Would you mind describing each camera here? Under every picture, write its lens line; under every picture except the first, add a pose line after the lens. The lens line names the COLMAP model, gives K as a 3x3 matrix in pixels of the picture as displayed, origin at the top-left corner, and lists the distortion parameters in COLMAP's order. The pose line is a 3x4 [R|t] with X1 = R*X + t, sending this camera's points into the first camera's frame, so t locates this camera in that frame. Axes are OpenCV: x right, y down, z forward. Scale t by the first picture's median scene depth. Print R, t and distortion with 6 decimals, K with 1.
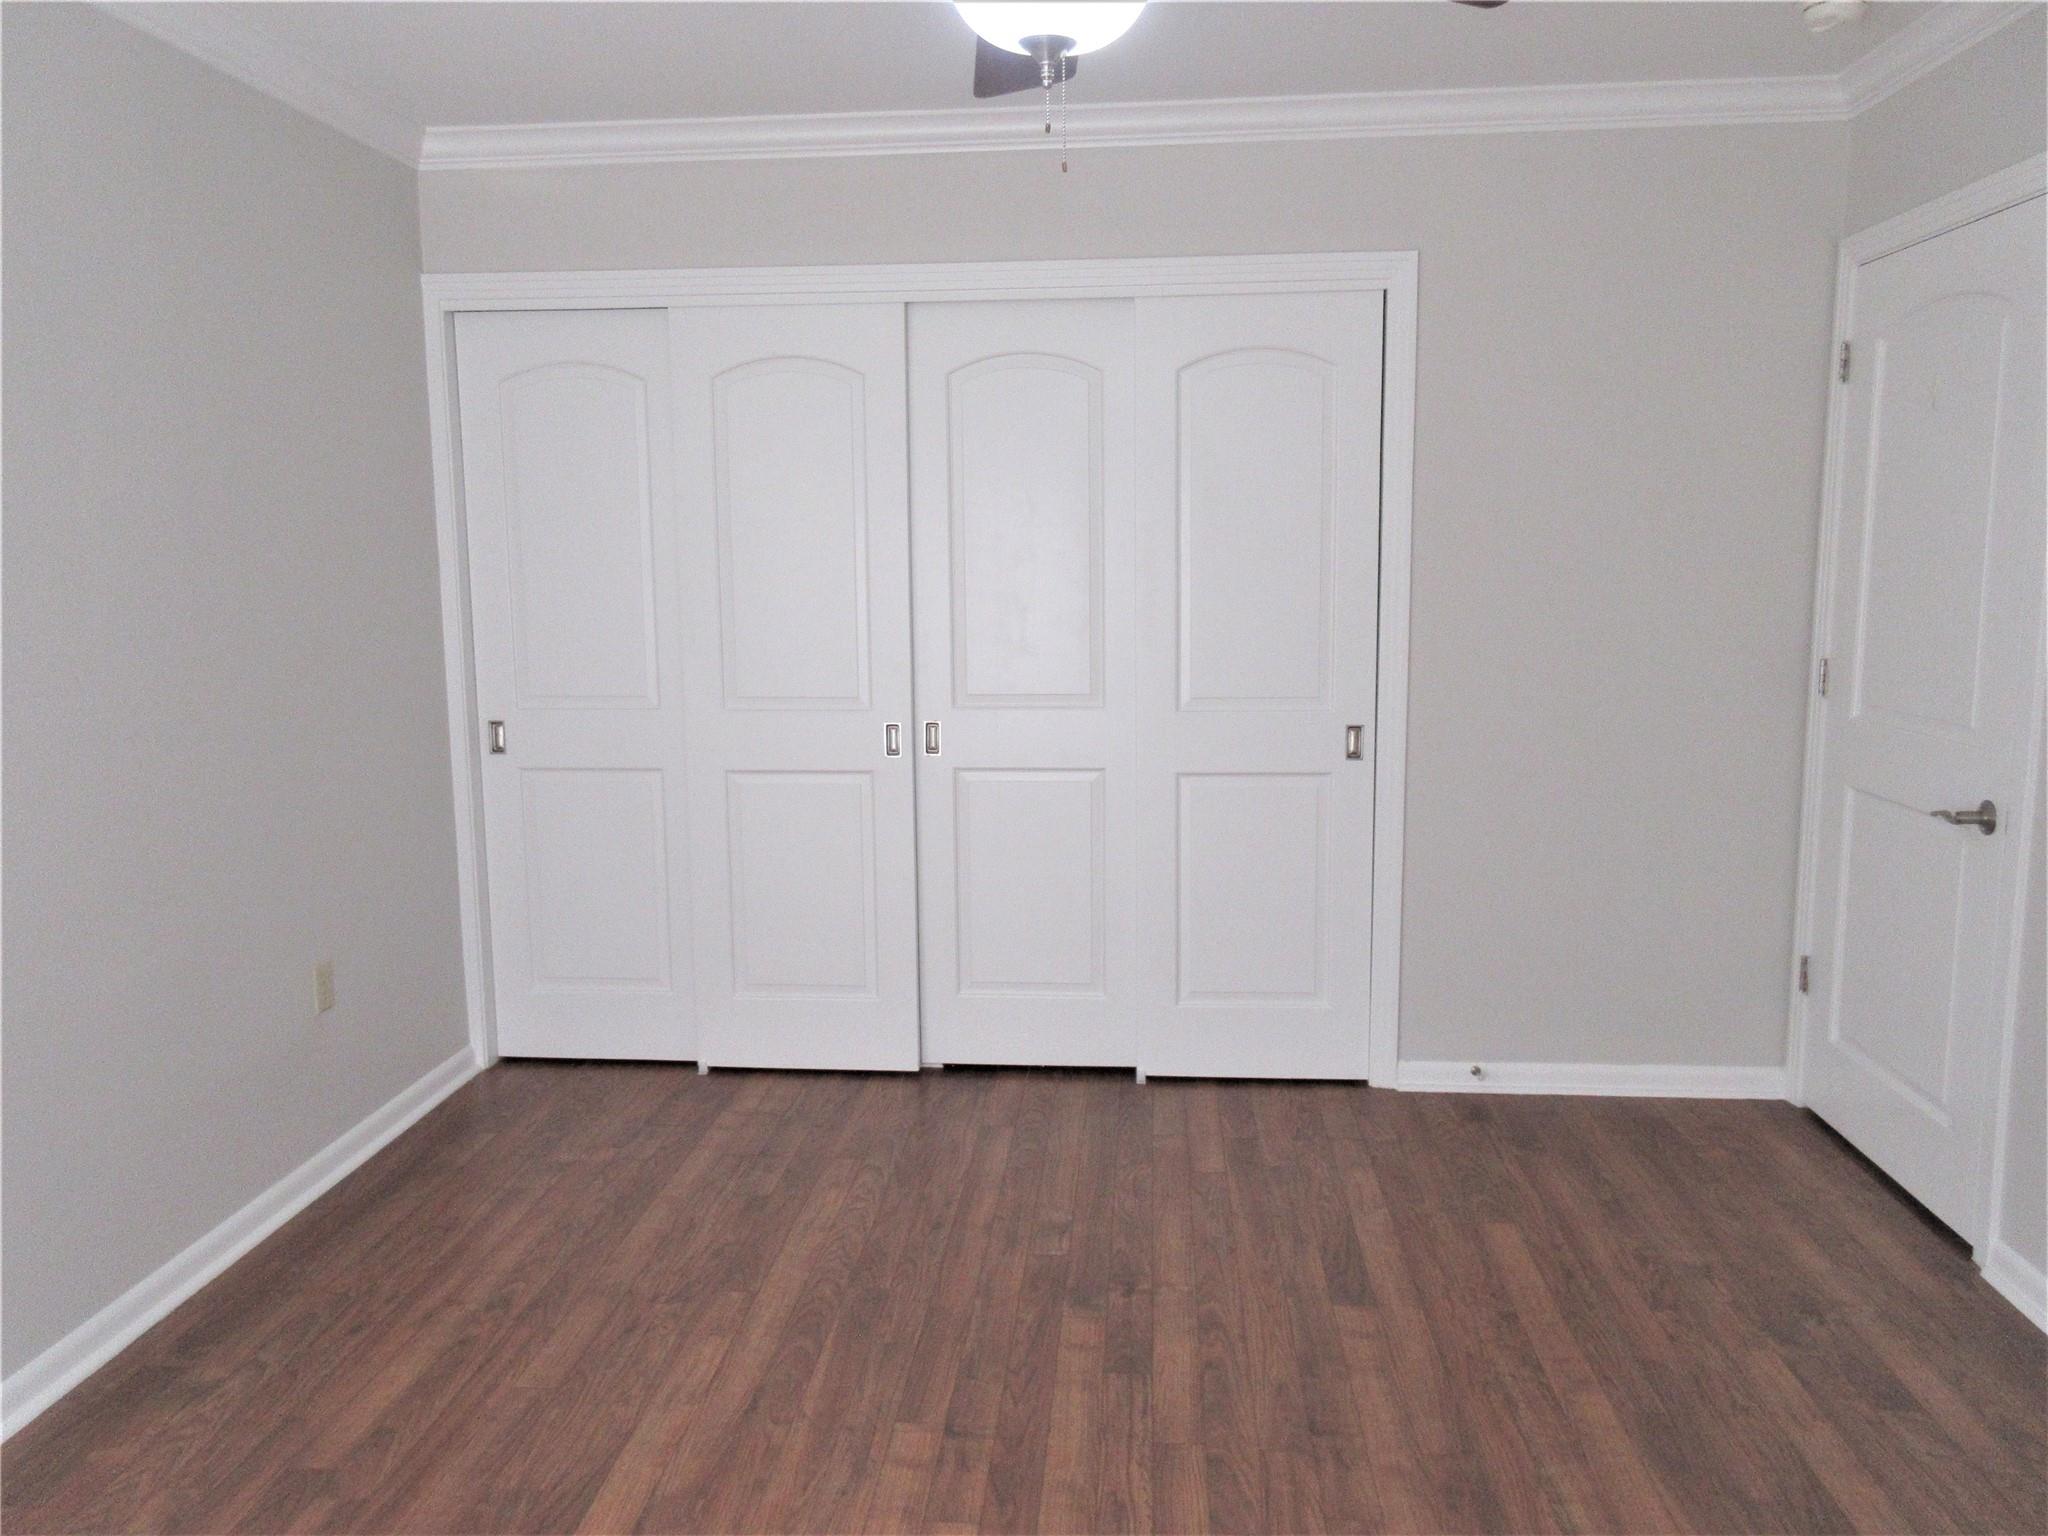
lens RADIAL K [[1529.1, 0, 1012.1], [0, 1529.1, 753.1], [0, 0, 1]] dist [-0.004672, 0.012230]
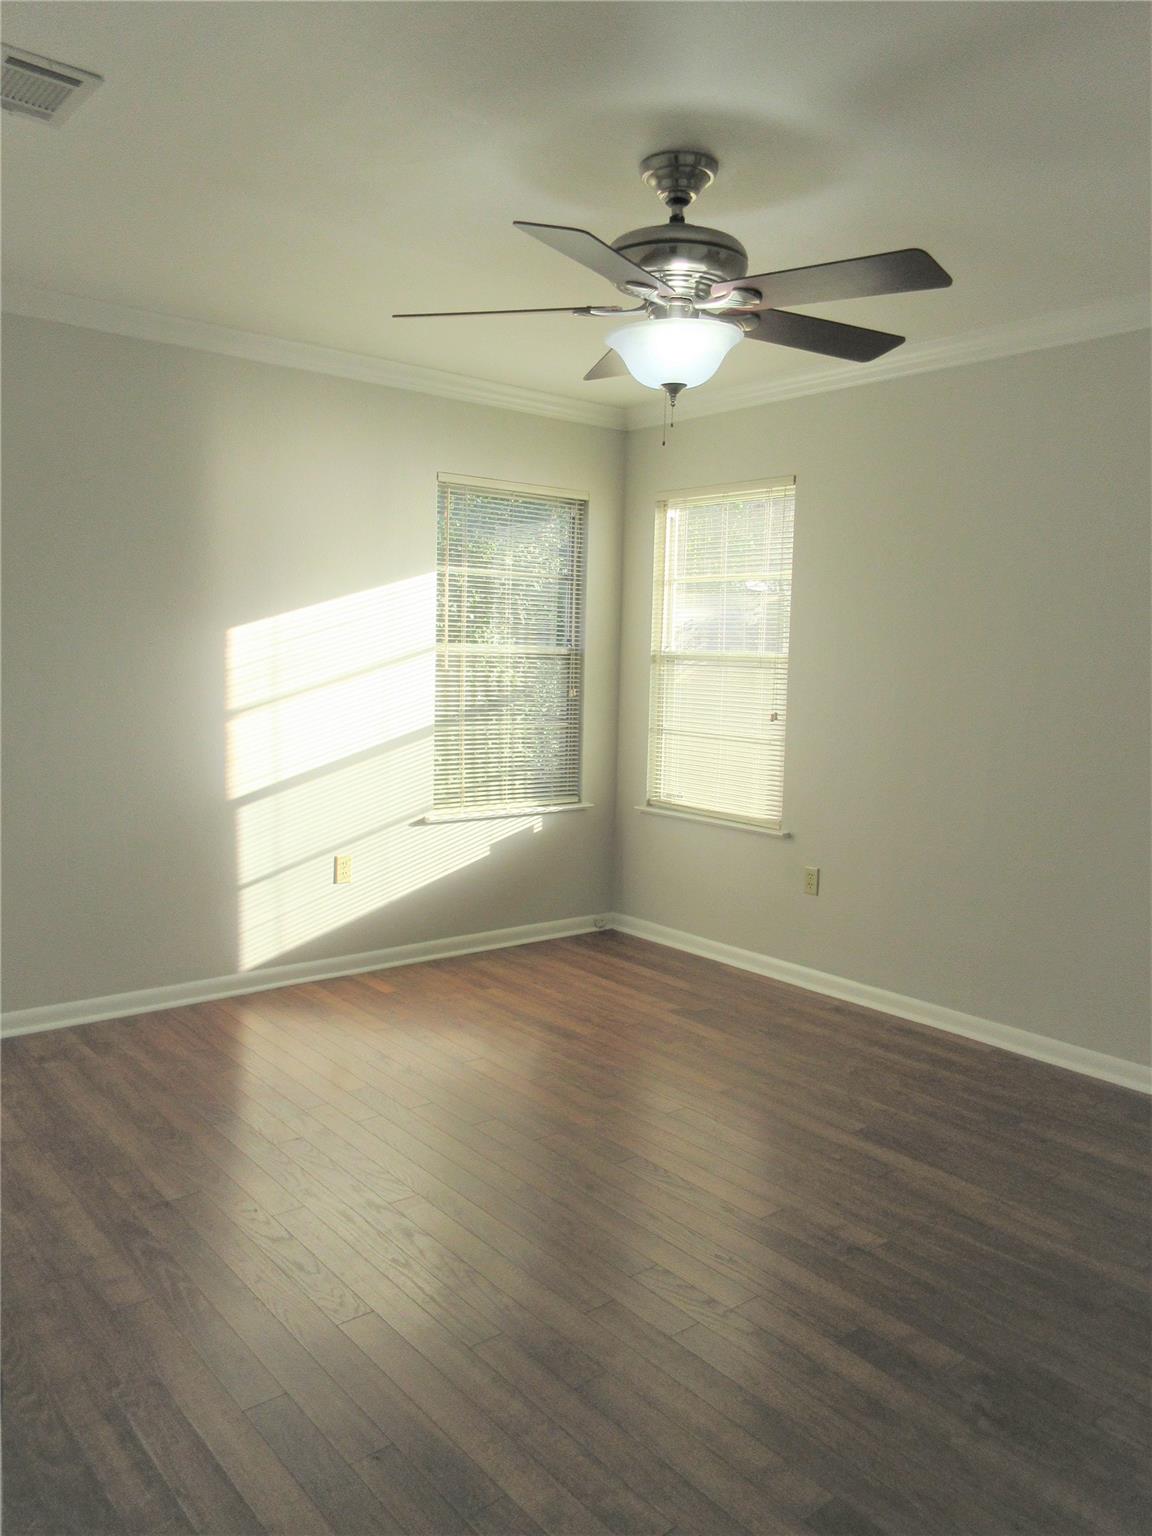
lens RADIAL K [[1146.8, 0, 581.0], [0, 1146.8, 762.3], [0, 0, 1]] dist [-0.004672, 0.012230]
pose [[-0.722871, 0.058133, -0.688533, 0.721483], [-0.101379, 0.976749, 0.188902, -0.147650], [0.683506, 0.206355, -0.700170, 1.248269]]
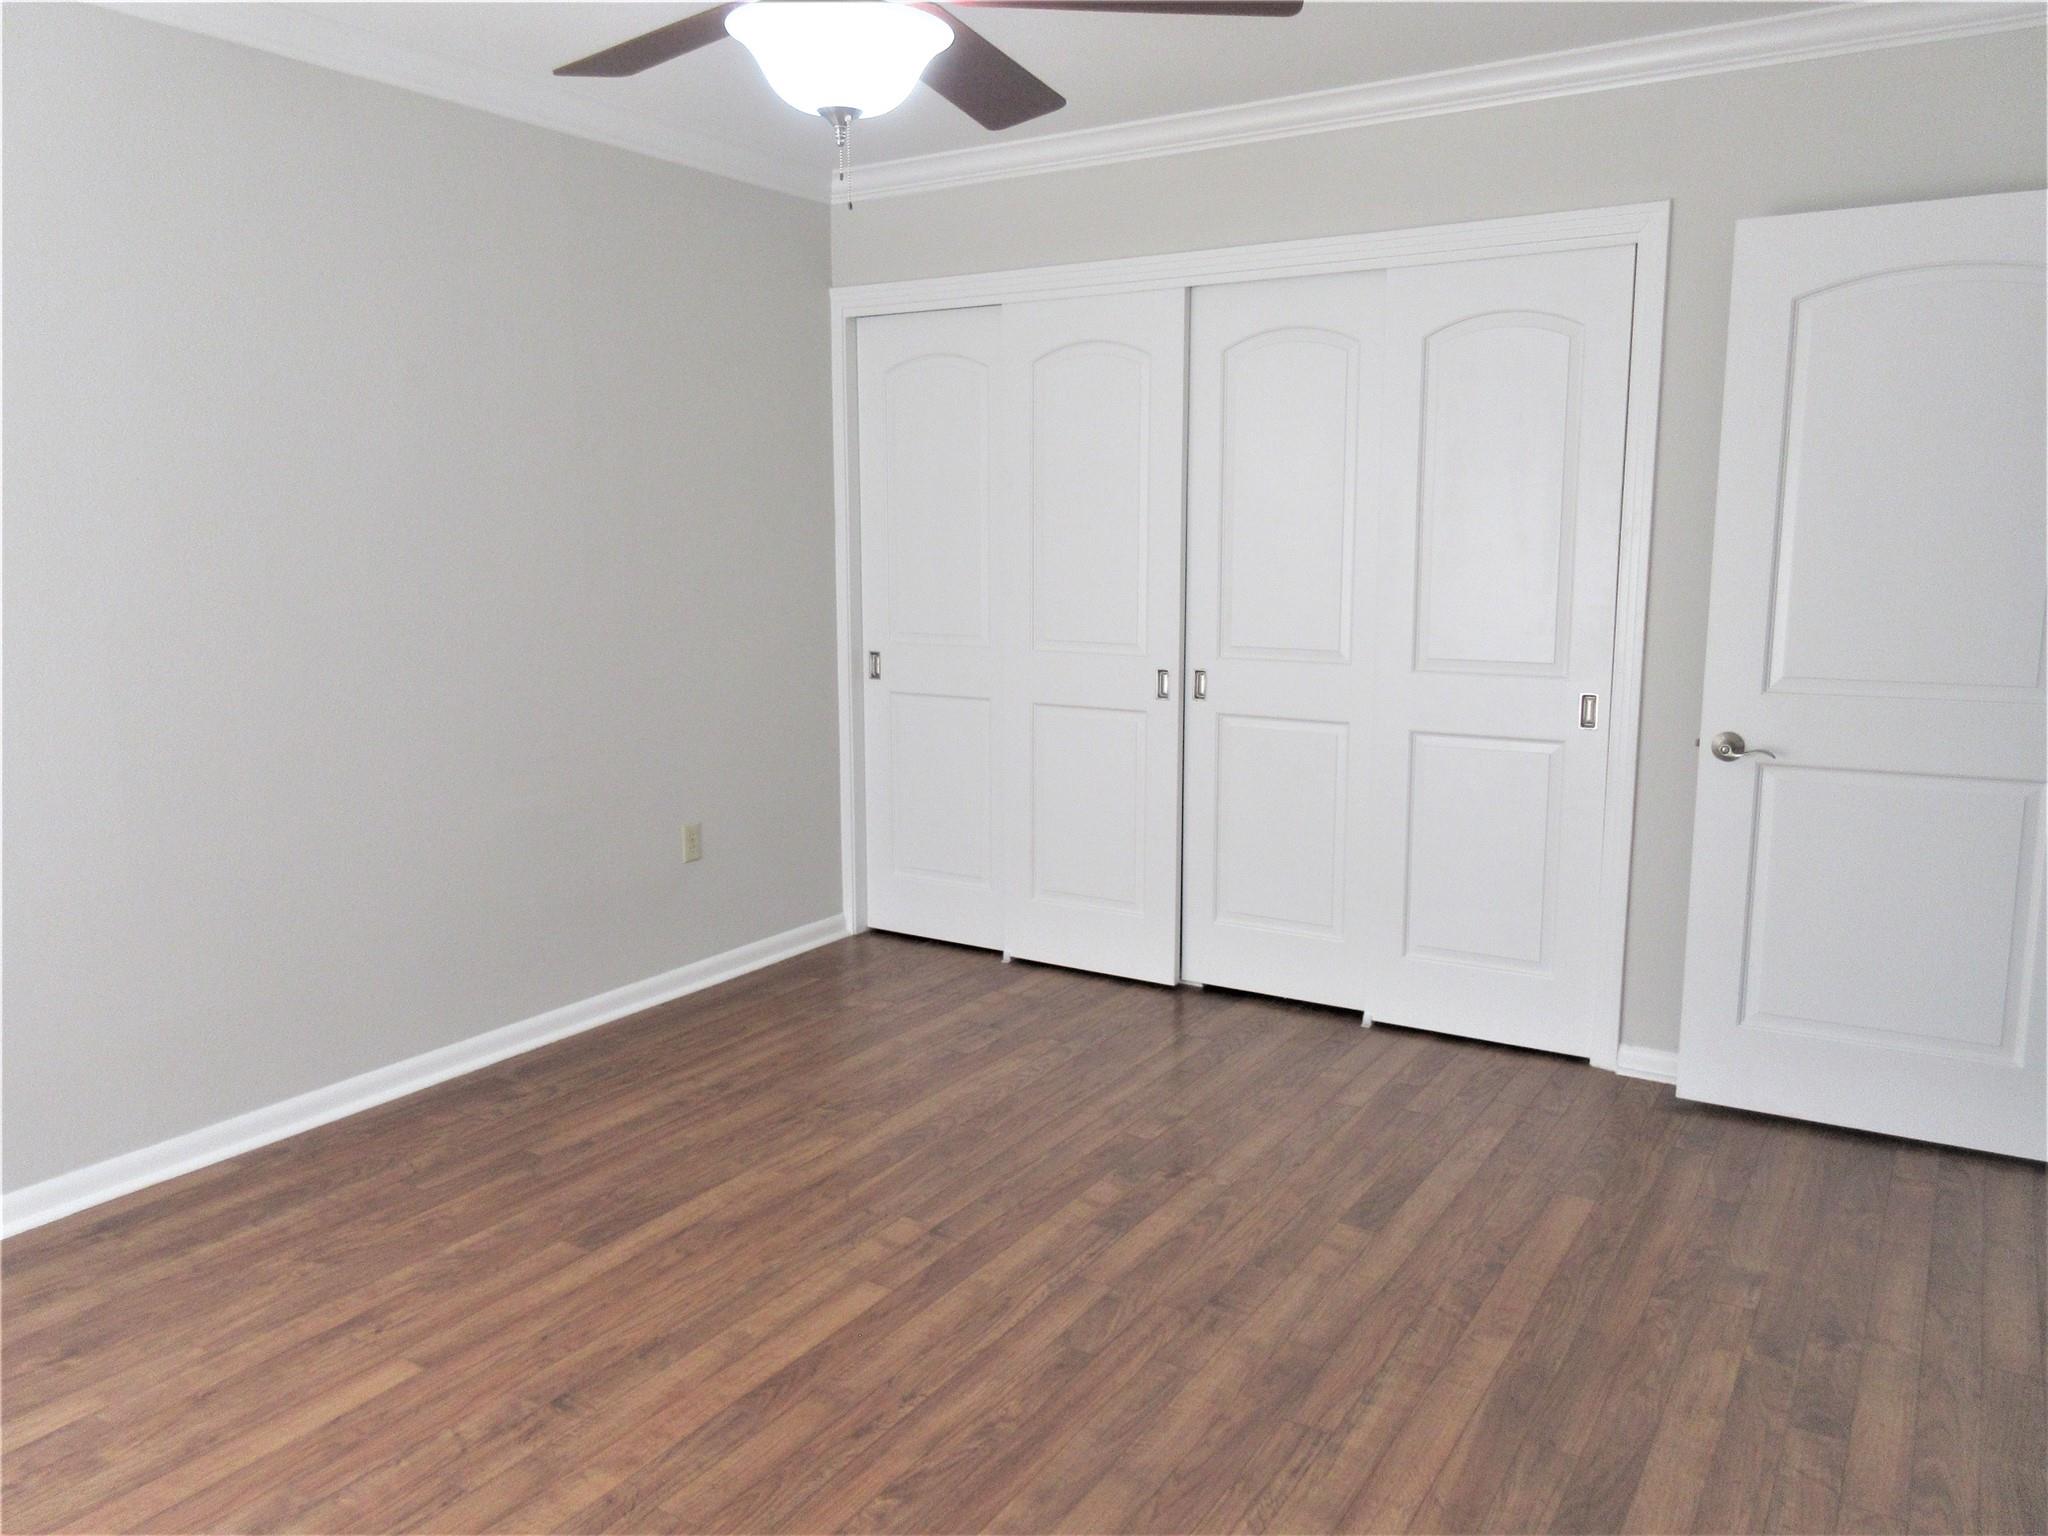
lens RADIAL K [[1529.1, 0, 995.7], [0, 1529.1, 759.3], [0, 0, 1]] dist [-0.004672, 0.012230]
pose [[0.883948, 0.076891, -0.461220, 0.458674], [-0.063069, 0.996979, 0.045333, 0.003926], [0.463313, -0.010983, 0.886127, -0.056980]]
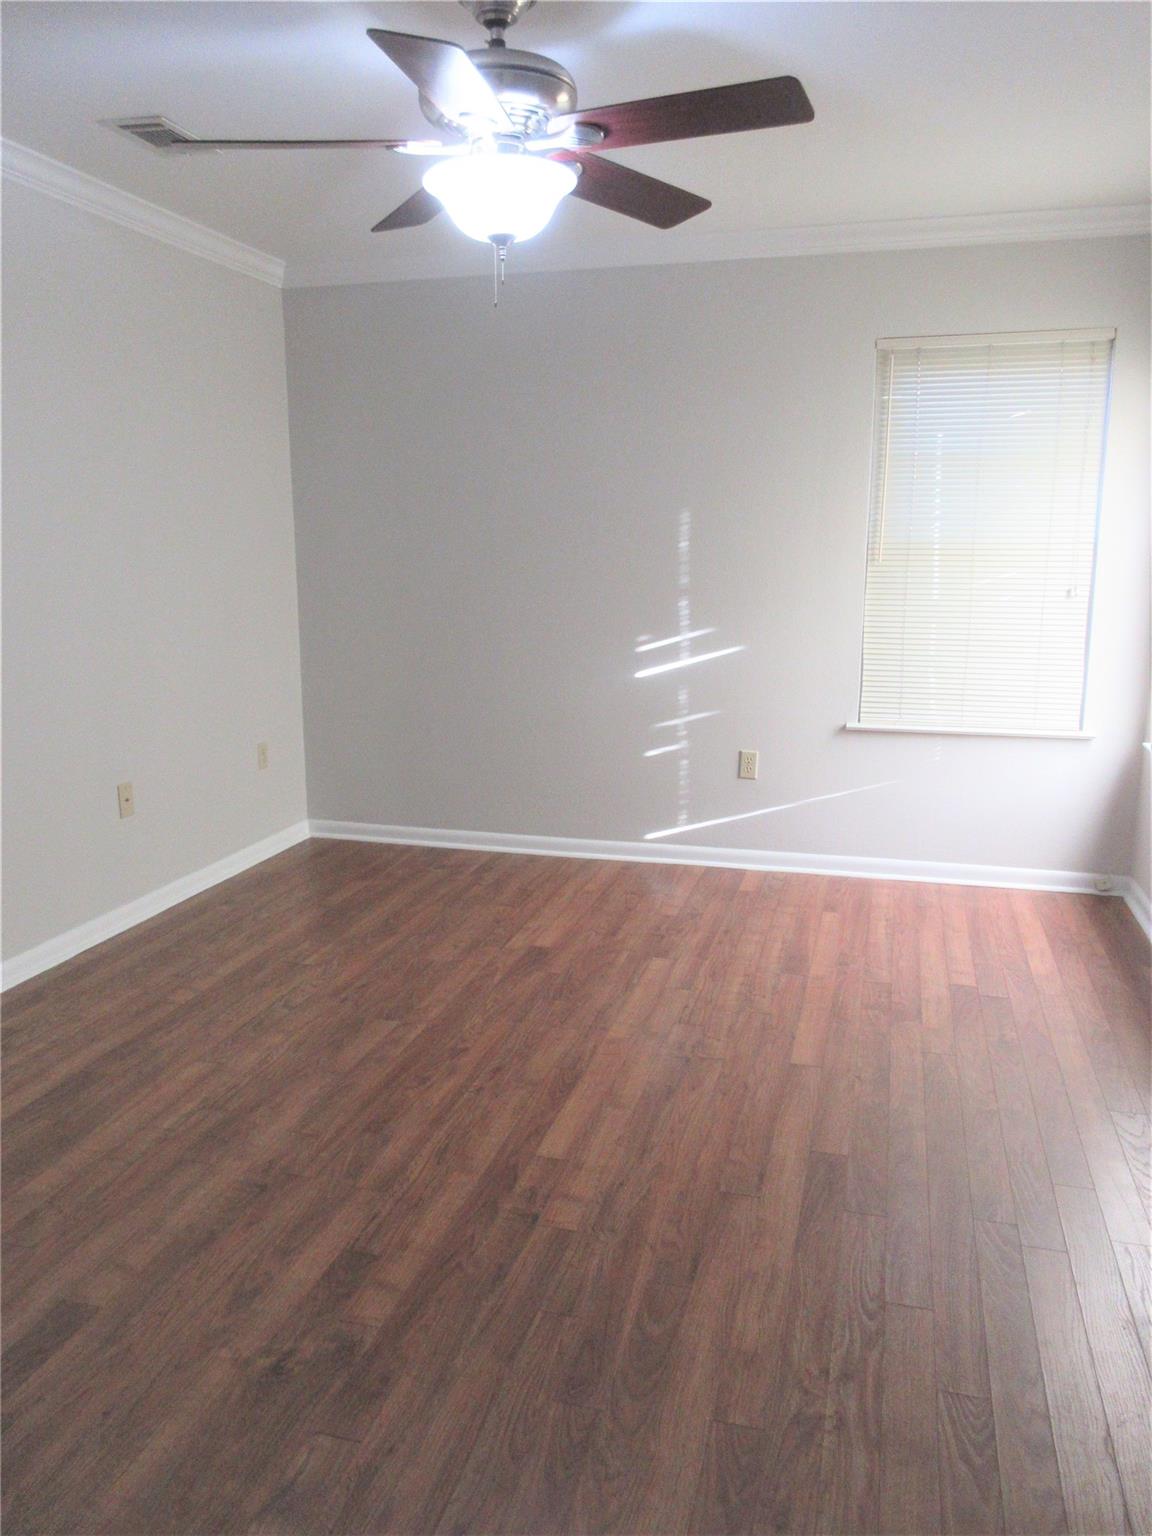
lens RADIAL K [[1146.8, 0, 564.4], [0, 1146.8, 764.8], [0, 0, 1]] dist [-0.004672, 0.012230]
pose [[-0.982034, -0.027714, 0.186657, -0.194098], [0.031646, 0.950962, 0.307685, -0.167527], [-0.186031, 0.308064, -0.933000, 1.484381]]
